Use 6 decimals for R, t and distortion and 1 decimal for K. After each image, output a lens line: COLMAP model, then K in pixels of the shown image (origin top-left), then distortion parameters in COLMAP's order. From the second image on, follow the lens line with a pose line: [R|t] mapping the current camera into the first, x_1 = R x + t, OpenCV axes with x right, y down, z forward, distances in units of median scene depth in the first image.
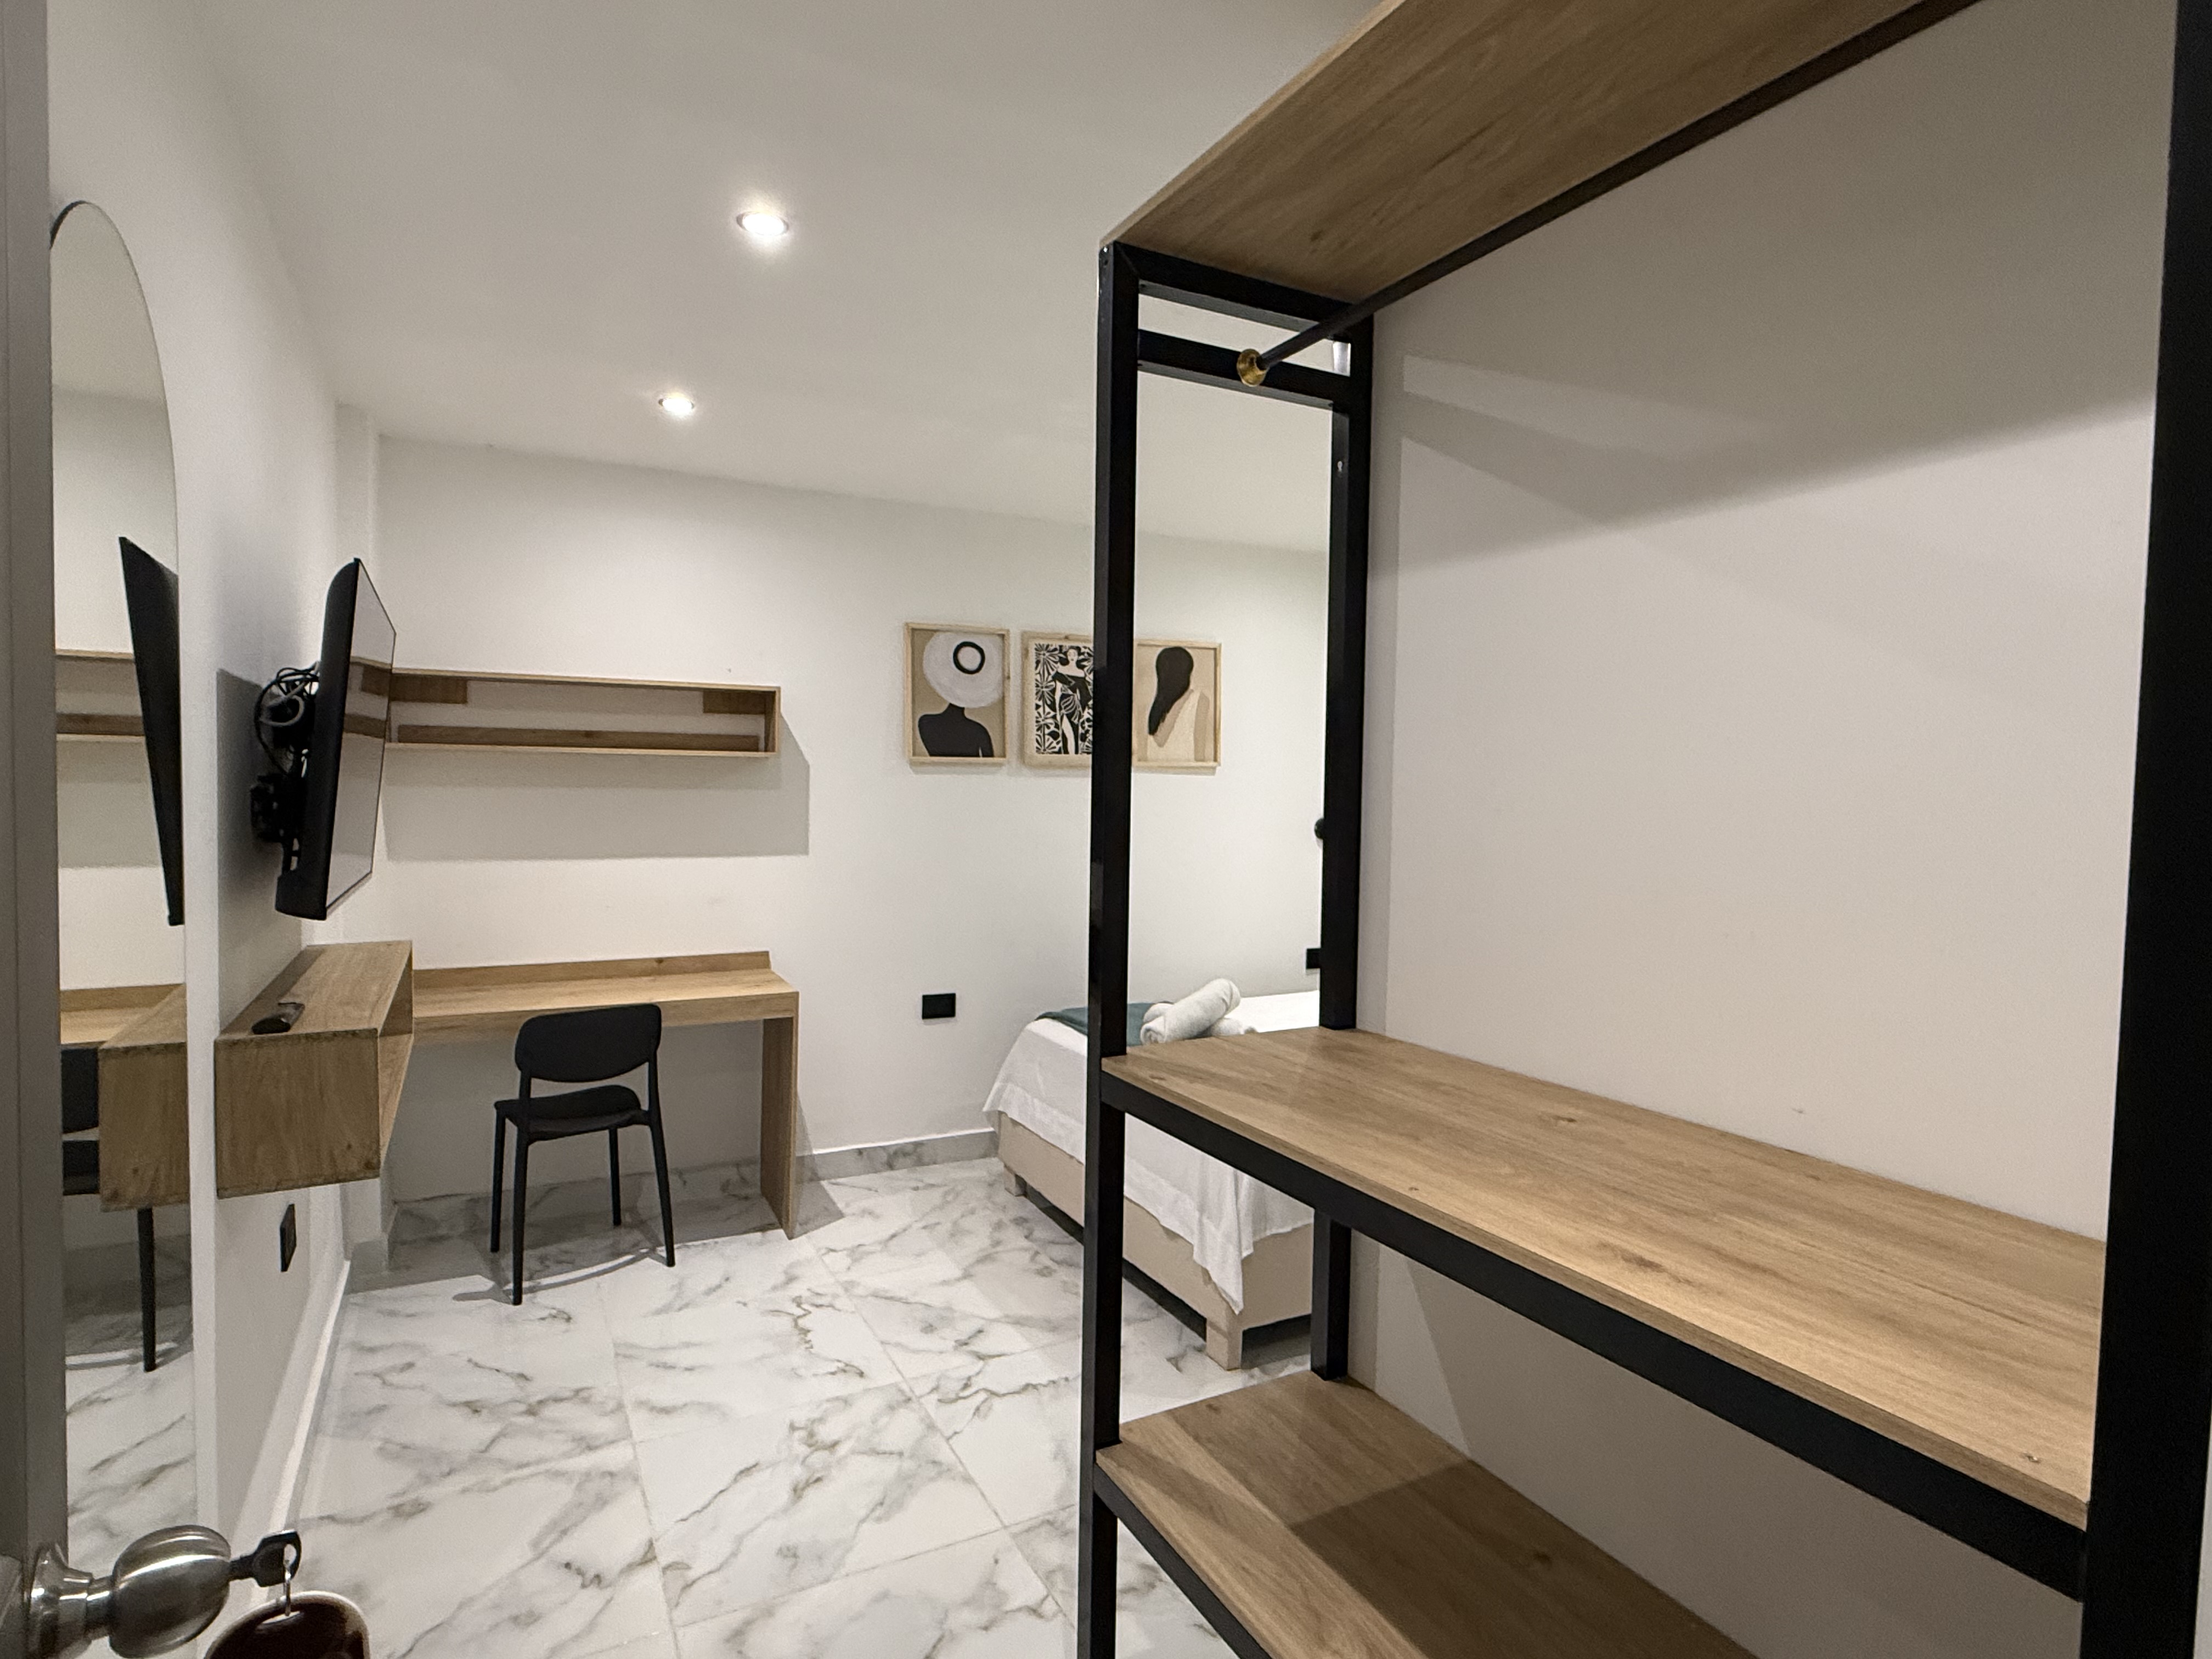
lens RADIAL K [[1157.4, 0, 1106.0], [0, 1157.4, 829.5], [0, 0, 1]] dist [0.001765, 0.000792]
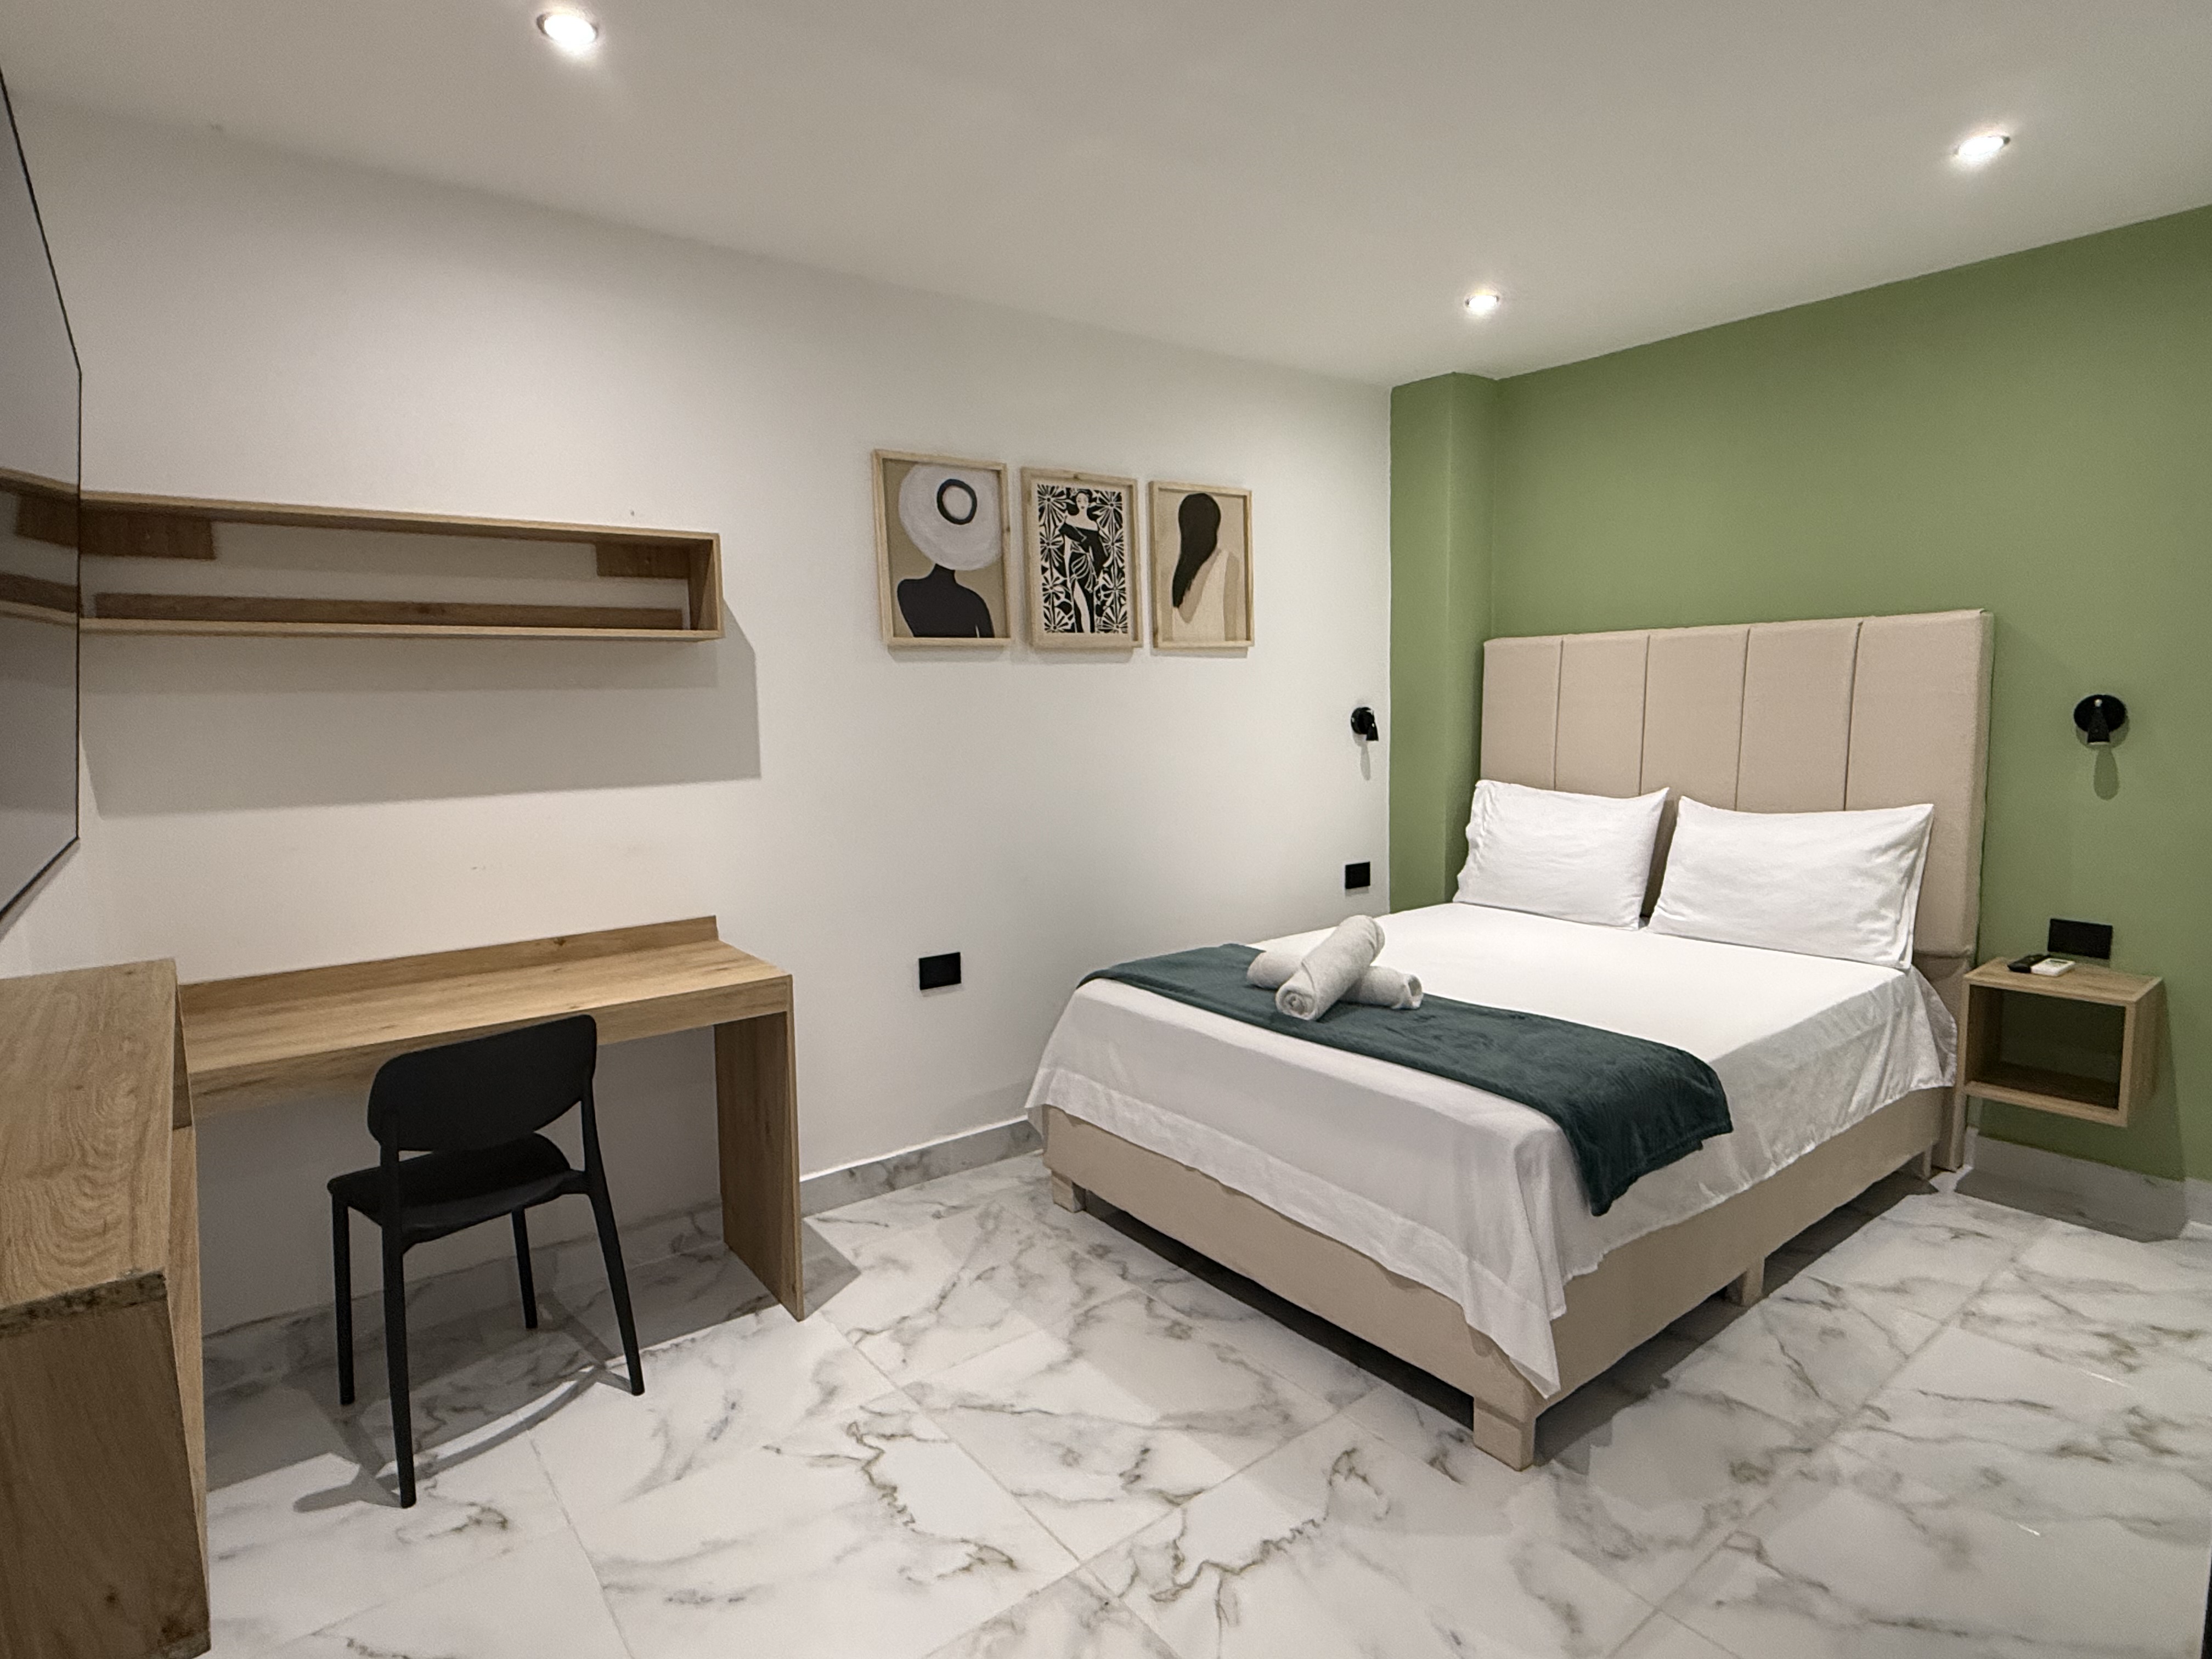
lens RADIAL K [[1157.4, 0, 1106.0], [0, 1157.4, 829.5], [0, 0, 1]] dist [0.001765, 0.000792]
pose [[0.984500, -0.053322, 0.167084, -0.171967], [0.041115, 0.996284, 0.075685, 0.008320], [-0.170498, -0.067642, 0.983034, 0.264669]]
